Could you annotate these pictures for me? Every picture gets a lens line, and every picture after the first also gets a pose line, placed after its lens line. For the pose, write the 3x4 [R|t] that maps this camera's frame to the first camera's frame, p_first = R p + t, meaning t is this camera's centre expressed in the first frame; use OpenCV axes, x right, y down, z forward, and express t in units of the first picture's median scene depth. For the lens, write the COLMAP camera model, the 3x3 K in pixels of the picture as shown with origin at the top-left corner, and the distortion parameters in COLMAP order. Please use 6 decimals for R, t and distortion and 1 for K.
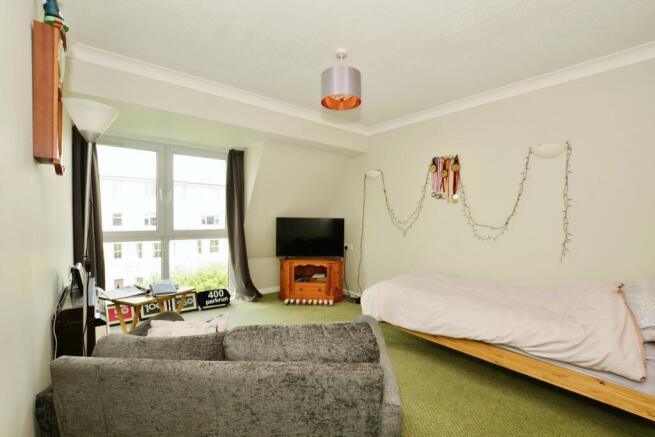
lens RADIAL K [[289.5, 0, 327.5], [0, 289.5, 218.5], [0, 0, 1]] dist [-0.027208, 0.000336]
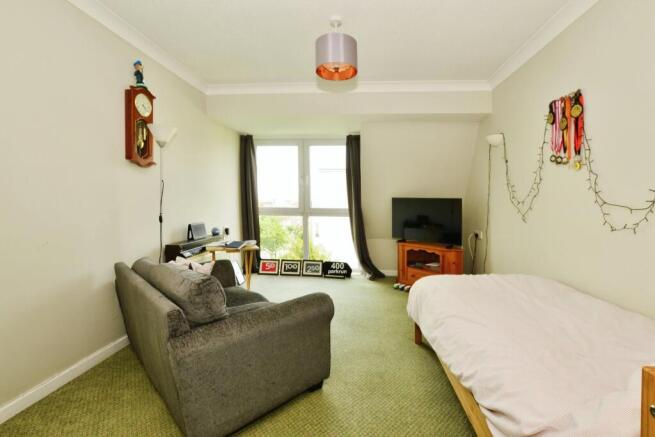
lens RADIAL K [[290.9, 0, 329.3], [0, 290.9, 200.7], [0, 0, 1]] dist [-0.033265, 0.000048]
pose [[0.722593, 0.002226, -0.691270, 0.382865], [-0.011597, 0.999893, -0.008903, 0.020132], [0.691176, 0.014450, 0.722542, 0.162669]]
